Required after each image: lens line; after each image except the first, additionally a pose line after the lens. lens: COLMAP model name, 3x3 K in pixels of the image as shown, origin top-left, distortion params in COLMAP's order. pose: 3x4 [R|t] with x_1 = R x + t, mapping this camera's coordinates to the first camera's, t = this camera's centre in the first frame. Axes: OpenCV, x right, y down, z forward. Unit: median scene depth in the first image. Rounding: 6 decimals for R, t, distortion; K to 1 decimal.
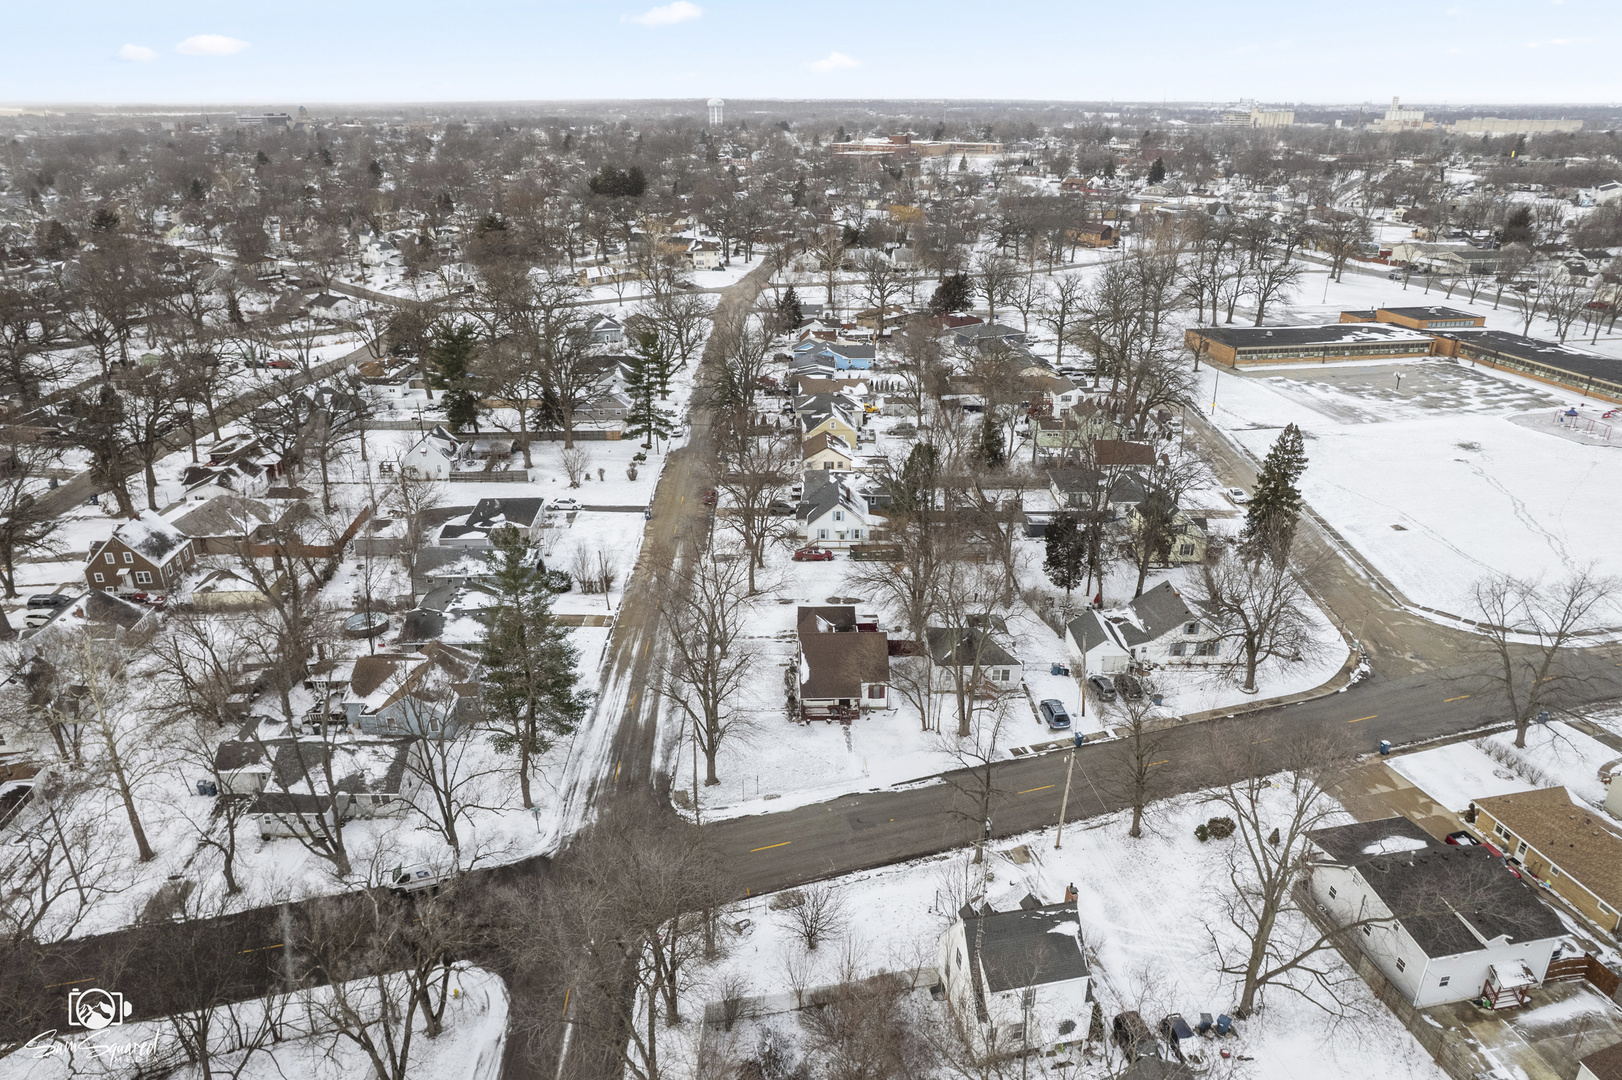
lens RADIAL K [[1059.8, 0, 811.0], [0, 1059.8, 540.0], [0, 0, 1]] dist [-0.057102, 0.032680]
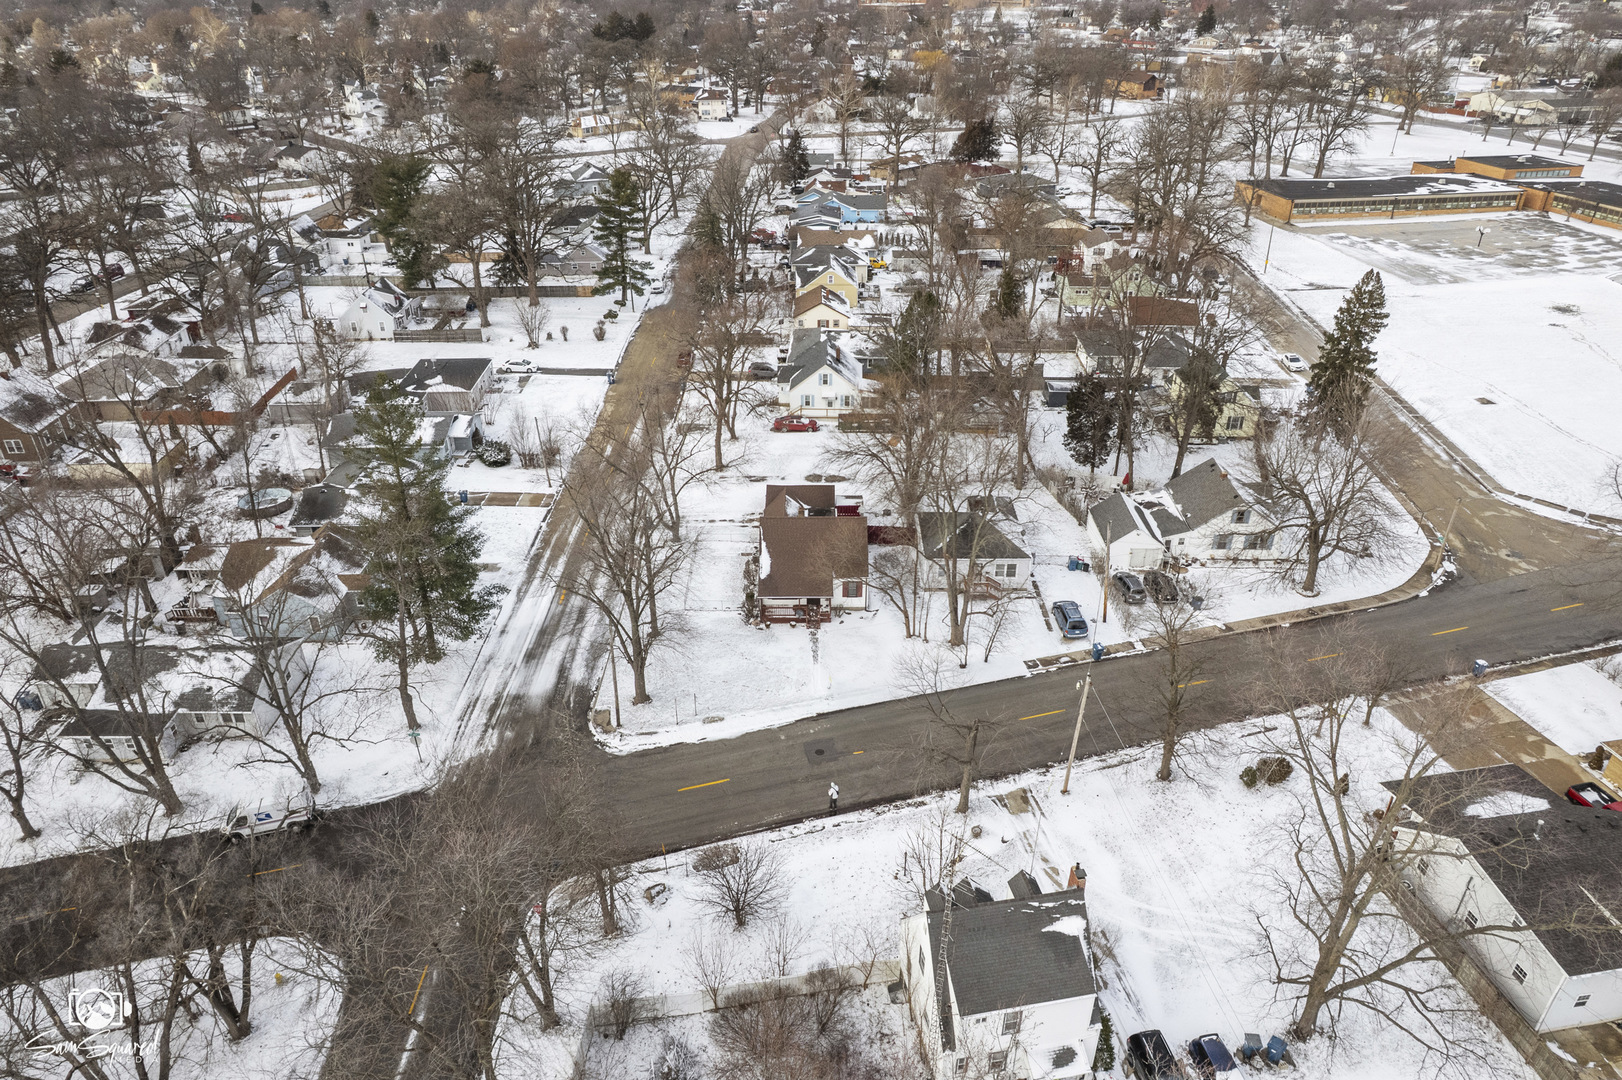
lens RADIAL K [[1067.3, 0, 811.0], [0, 1067.3, 540.0], [0, 0, 1]] dist [-0.070314, 0.060790]
pose [[0.999700, 0.010196, -0.022276, 0.038442], [-0.007608, 0.993529, 0.113321, 0.009701], [0.023287, -0.113118, 0.993309, 0.146420]]
